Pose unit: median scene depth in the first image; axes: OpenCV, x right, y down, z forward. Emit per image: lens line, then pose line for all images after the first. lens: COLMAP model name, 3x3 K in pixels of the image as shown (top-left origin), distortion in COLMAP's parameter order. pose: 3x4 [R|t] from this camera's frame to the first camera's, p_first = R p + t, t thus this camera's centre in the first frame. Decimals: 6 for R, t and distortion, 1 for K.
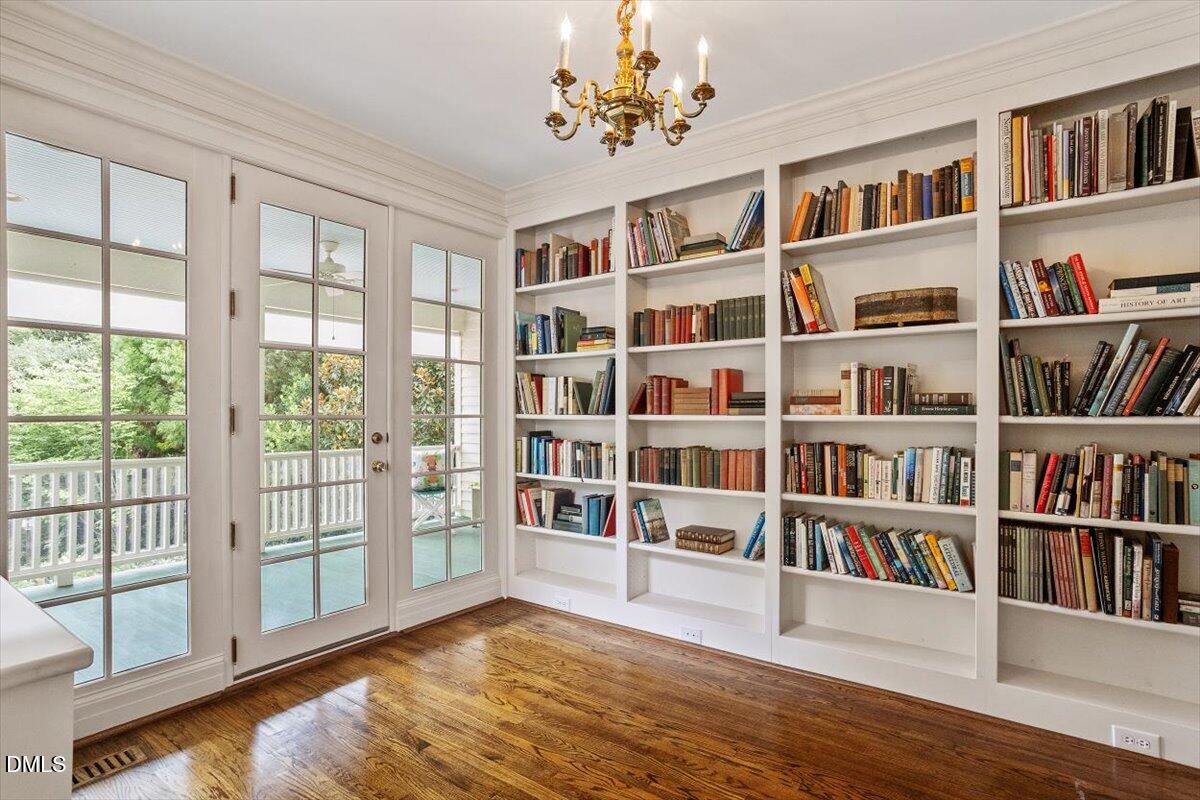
lens RADIAL K [[599.6, 0, 607.3], [0, 599.6, 413.3], [0, 0, 1]] dist [-0.012726, -0.000141]
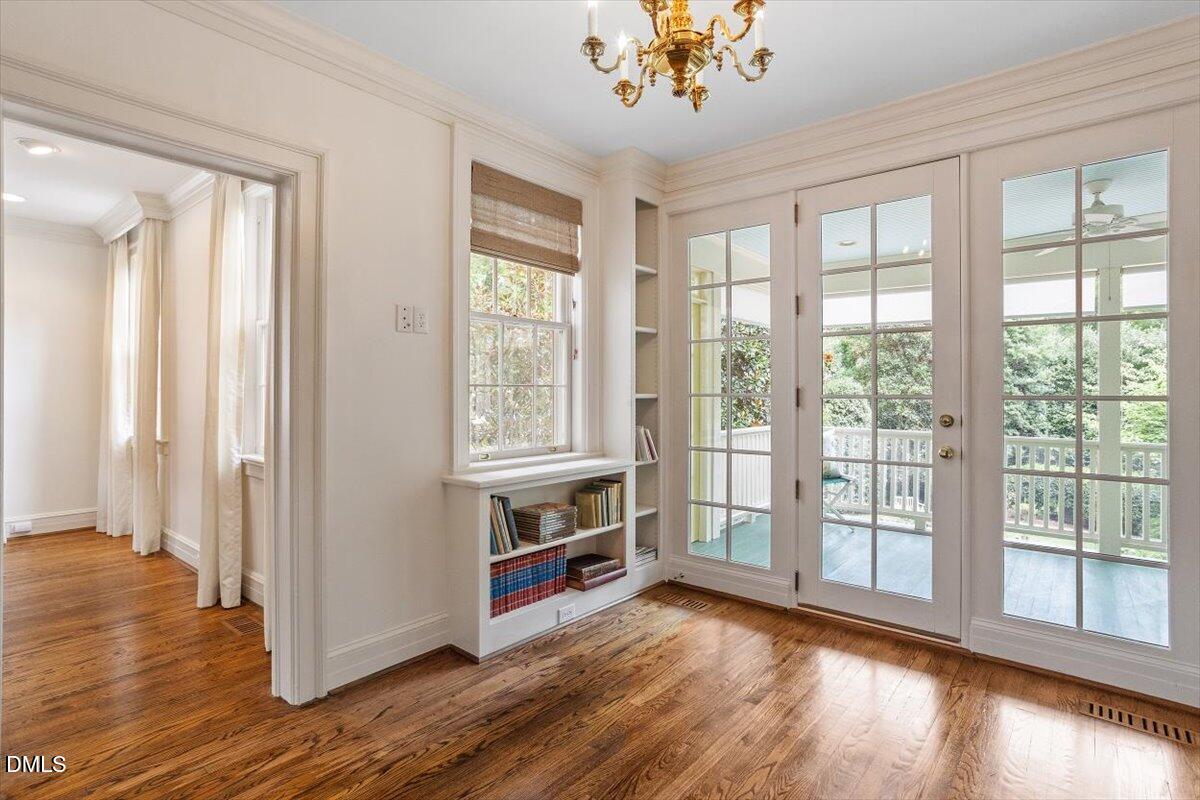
lens RADIAL K [[595.5, 0, 587.0], [0, 595.5, 383.9], [0, 0, 1]] dist [-0.052961, 0.035495]
pose [[-0.072871, -0.011261, -0.997278, 0.558528], [-0.005542, 0.999925, -0.010886, -0.001211], [0.997326, 0.004733, -0.072928, 0.559451]]
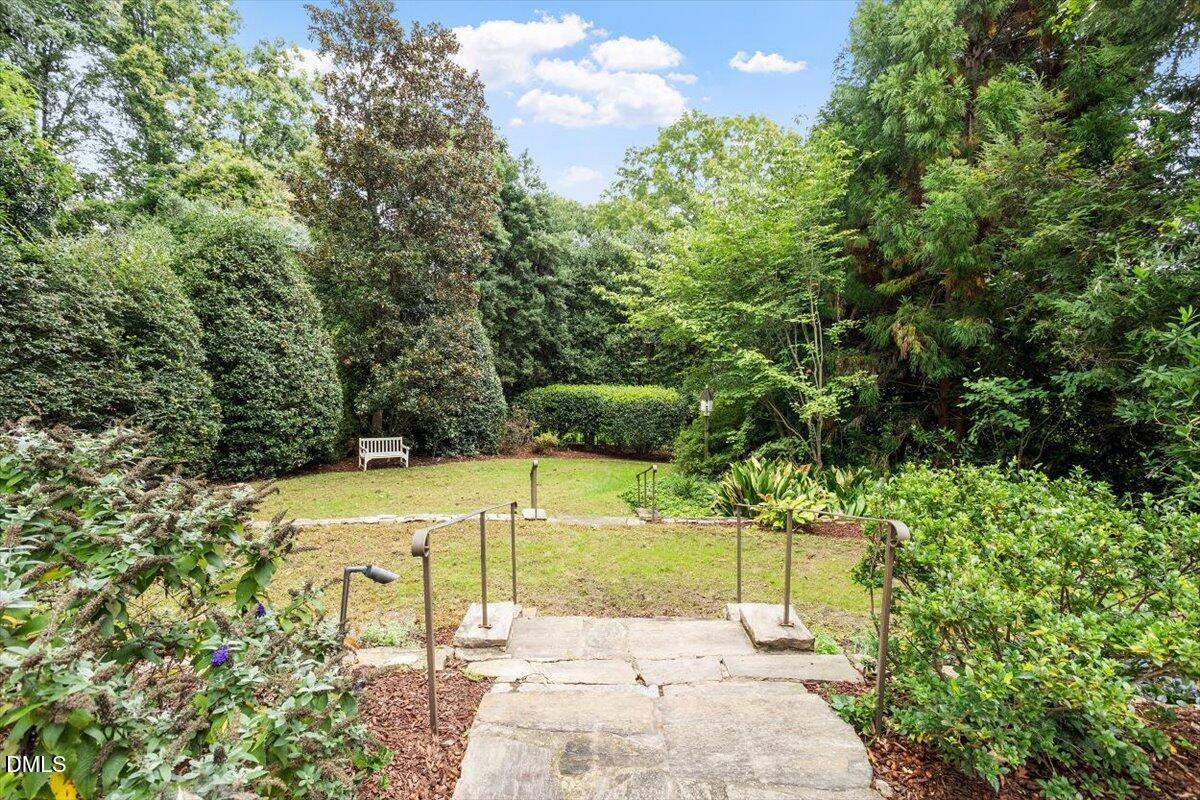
lens RADIAL K [[589.0, 0, 593.2], [0, 589.0, 388.2], [0, 0, 1]] dist [0.002080, 0.000828]
pose [[0.592123, 0.045130, -0.804583, -3.260011], [0.002377, 0.998328, 0.057746, 0.828034], [0.805844, -0.036106, 0.591026, 3.162730]]
